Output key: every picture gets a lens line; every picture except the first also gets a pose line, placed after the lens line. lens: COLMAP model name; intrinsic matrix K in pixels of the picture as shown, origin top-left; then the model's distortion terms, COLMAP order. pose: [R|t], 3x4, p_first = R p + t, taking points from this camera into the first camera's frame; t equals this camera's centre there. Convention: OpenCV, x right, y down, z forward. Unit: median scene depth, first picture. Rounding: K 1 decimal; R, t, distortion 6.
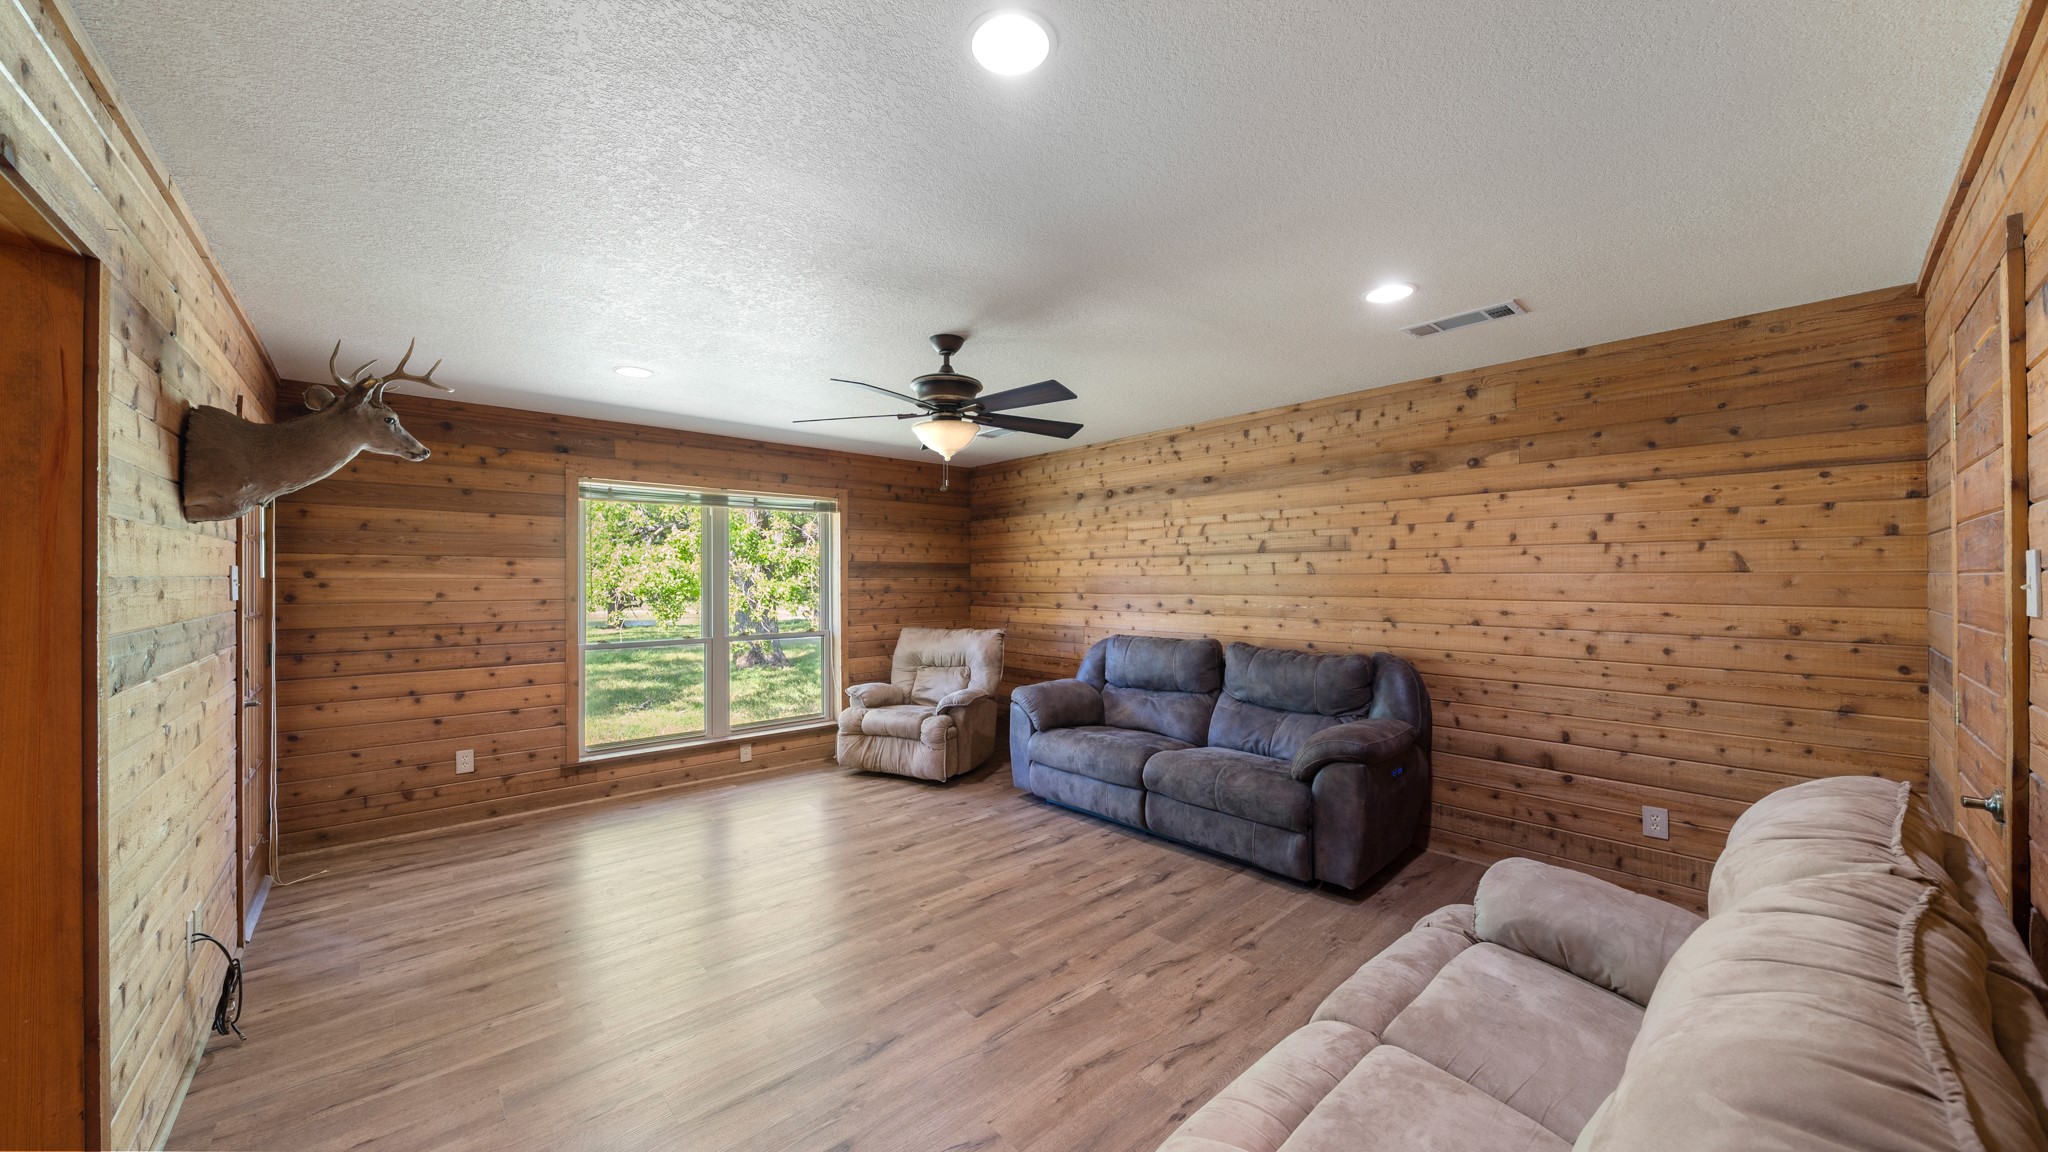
lens RADIAL K [[706.2, 0, 1033.6], [0, 706.2, 576.8], [0, 0, 1]] dist [-0.003003, 0.000301]
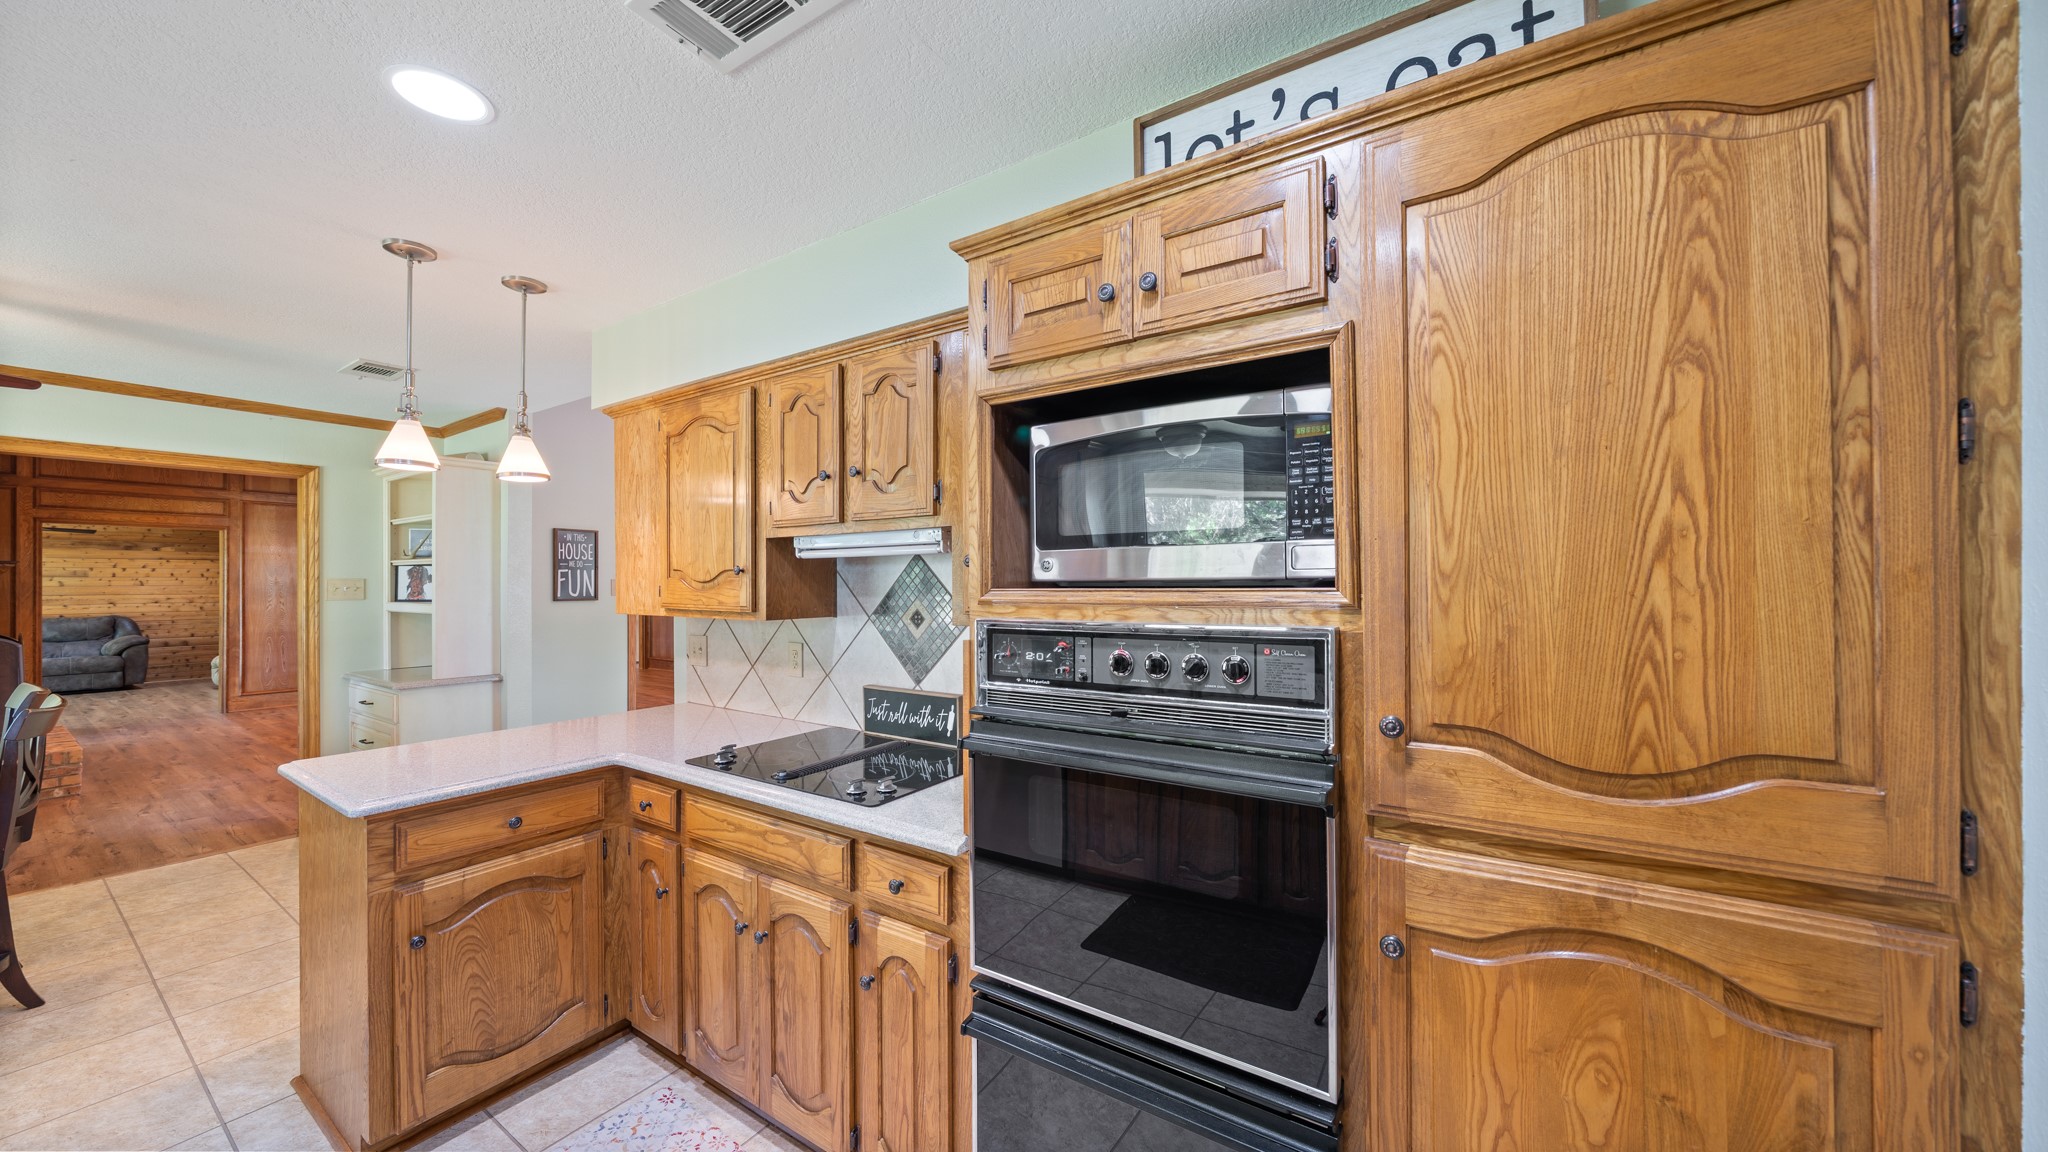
lens RADIAL K [[706.2, 0, 1016.9], [0, 706.2, 578.4], [0, 0, 1]] dist [-0.003003, 0.000301]
pose [[-0.256937, 0.008988, 0.966386, -3.151369], [-0.000025, 0.999957, -0.009307, -0.009203], [-0.966428, -0.002415, -0.256925, -1.738696]]
